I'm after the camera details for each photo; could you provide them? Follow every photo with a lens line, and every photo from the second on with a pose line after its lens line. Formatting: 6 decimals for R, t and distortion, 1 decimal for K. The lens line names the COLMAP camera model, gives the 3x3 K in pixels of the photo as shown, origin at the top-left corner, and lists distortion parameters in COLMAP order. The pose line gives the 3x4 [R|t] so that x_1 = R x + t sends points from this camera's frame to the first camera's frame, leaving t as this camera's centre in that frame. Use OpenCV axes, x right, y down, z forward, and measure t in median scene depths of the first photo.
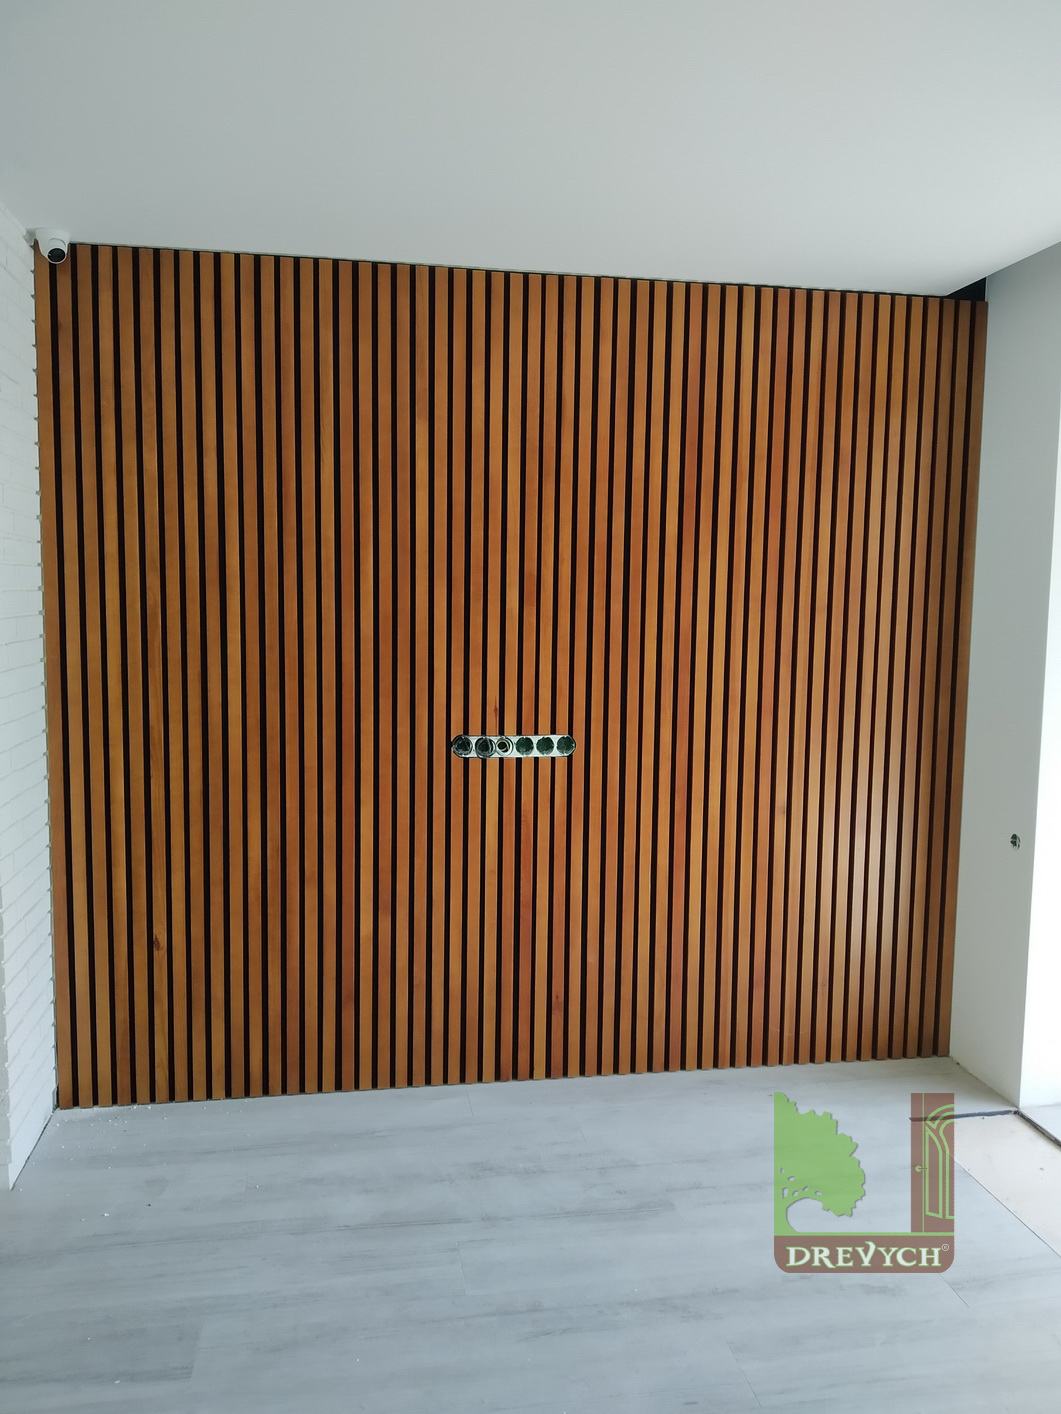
lens RADIAL K [[1110.7, 0, 533.6], [0, 1110.7, 710.1], [0, 0, 1]] dist [0.038795, -0.059882]
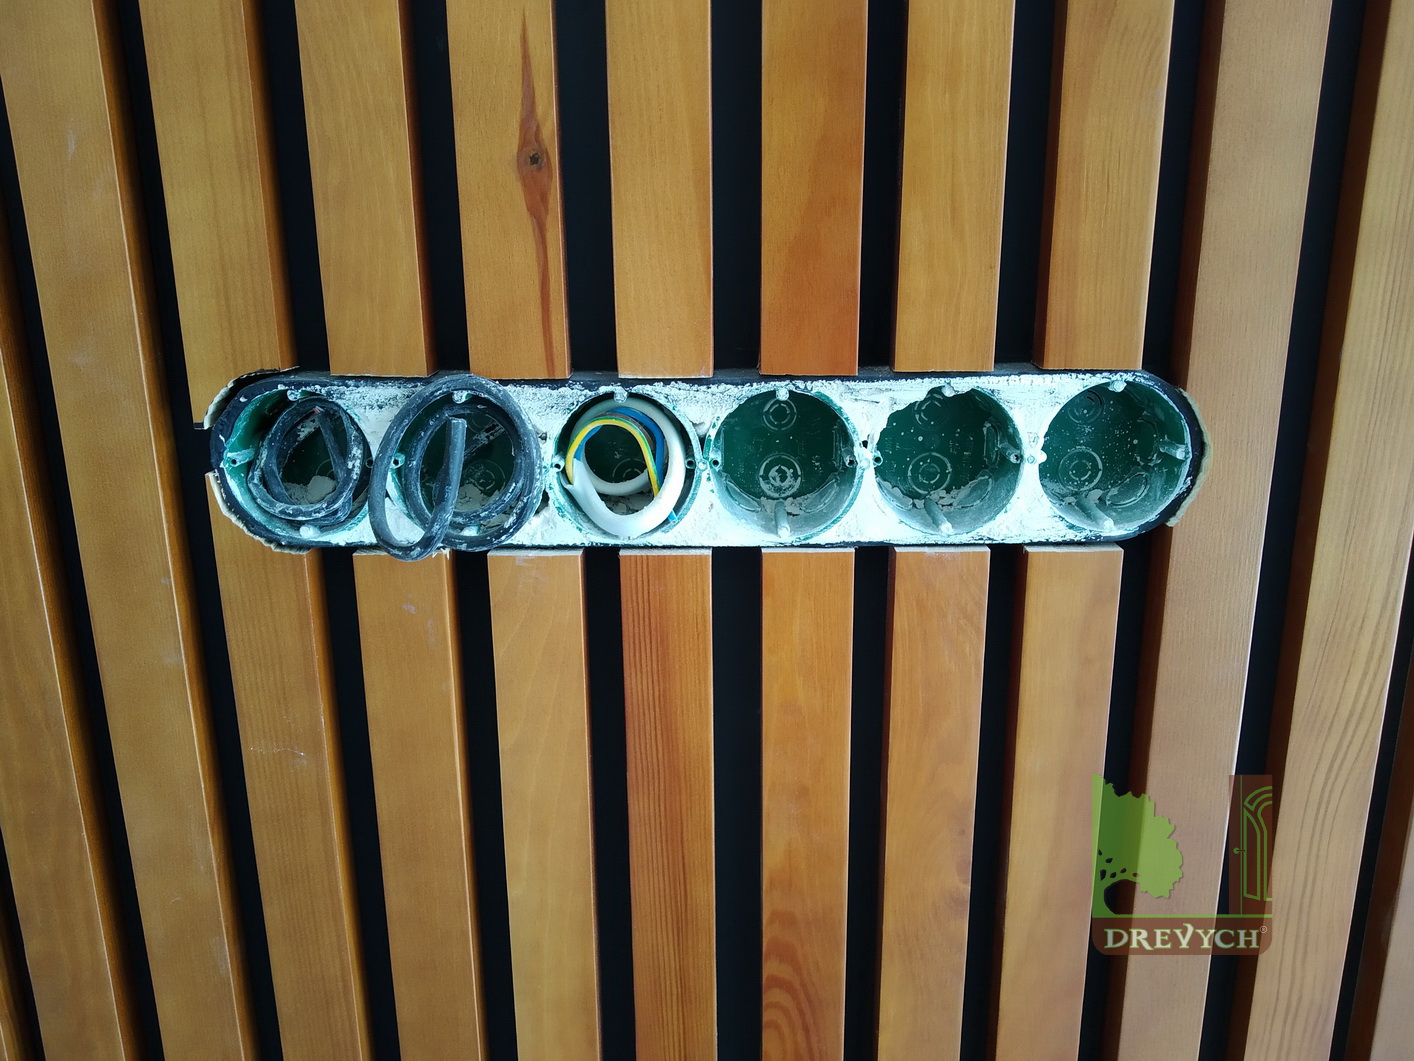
lens RADIAL K [[1110.7, 0, 707.6], [0, 1110.7, 537.2], [0, 0, 1]] dist [0.038795, -0.059882]
pose [[0.983309, 0.026771, -0.179962, 0.006595], [0.004044, 0.985655, 0.168723, 0.019948], [0.181897, -0.166634, 0.969096, 0.891017]]
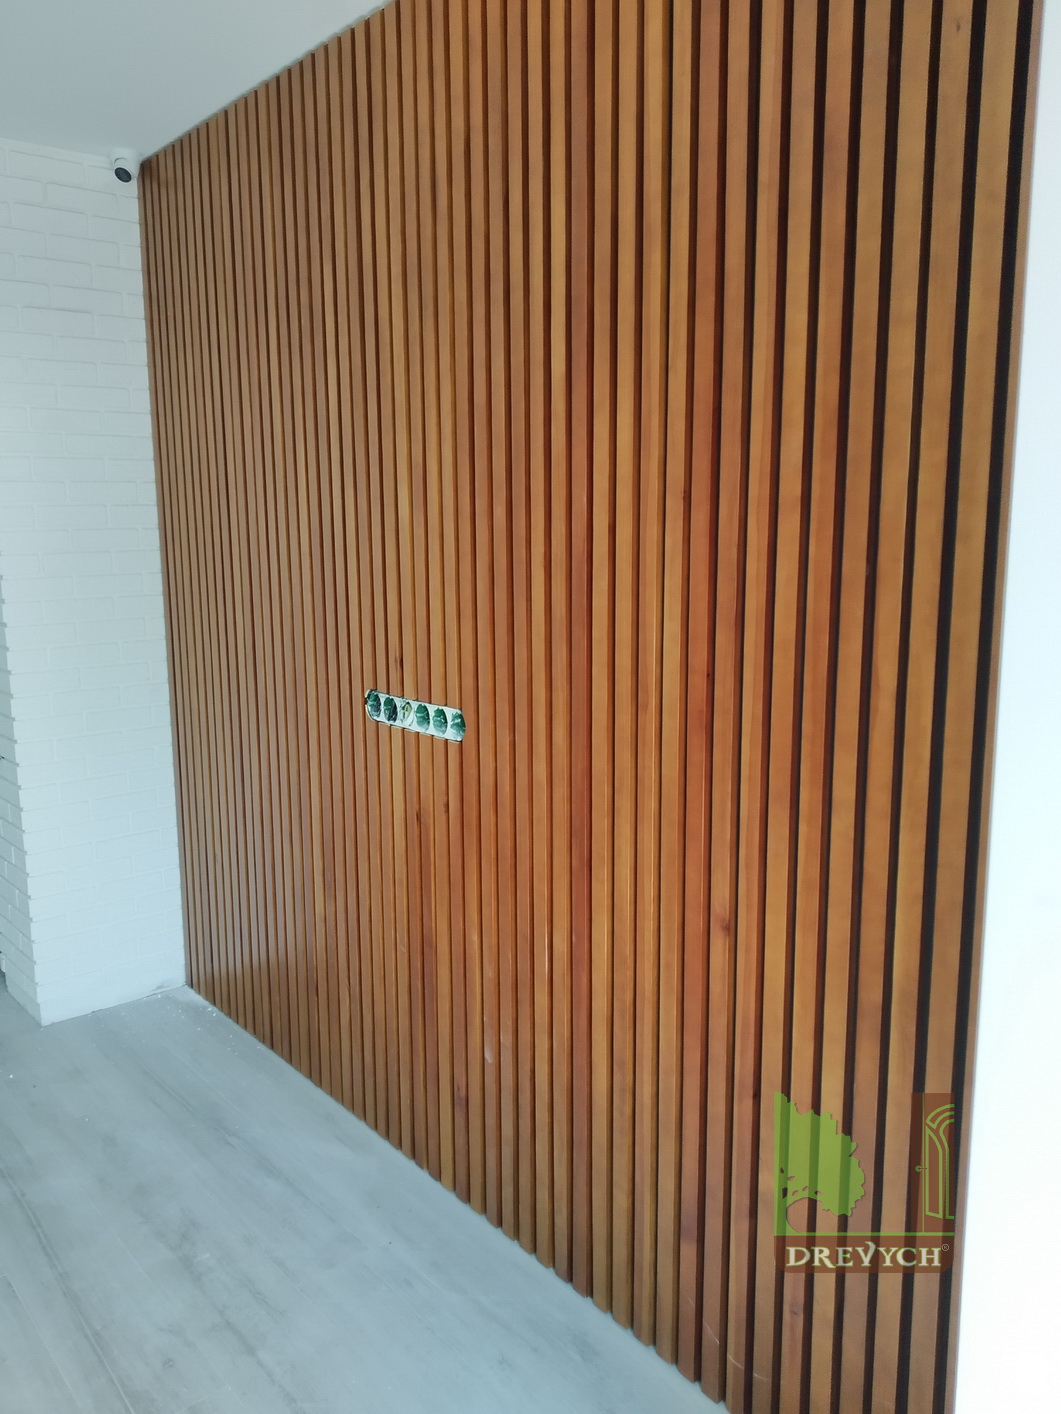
lens RADIAL K [[1110.7, 0, 528.6], [0, 1110.7, 700.5], [0, 0, 1]] dist [0.038795, -0.059882]
pose [[0.496746, 0.125925, -0.858712, 0.631304], [-0.072975, 0.991975, 0.103253, -0.055026], [0.864822, 0.011374, 0.501949, 0.723376]]
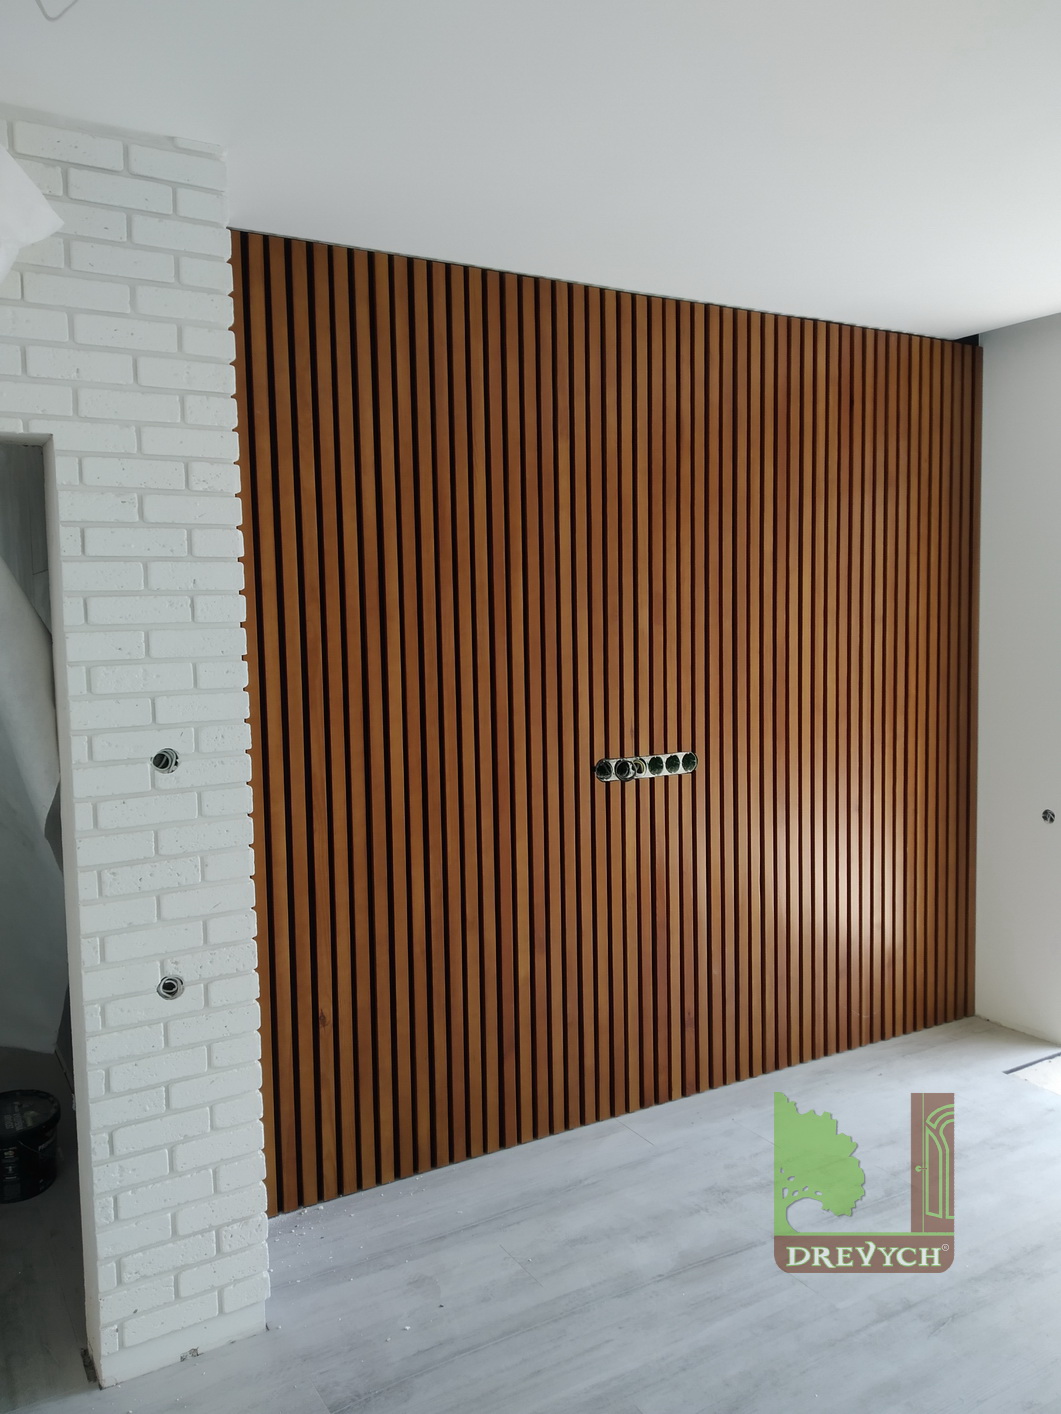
lens RADIAL K [[1110.7, 0, 533.9], [0, 1110.7, 709.9], [0, 0, 1]] dist [0.038795, -0.059882]
pose [[0.938285, -0.060497, 0.340531, -0.457124], [0.068720, 0.997562, -0.012127, -0.013326], [-0.338967, 0.034780, 0.940155, 0.098682]]
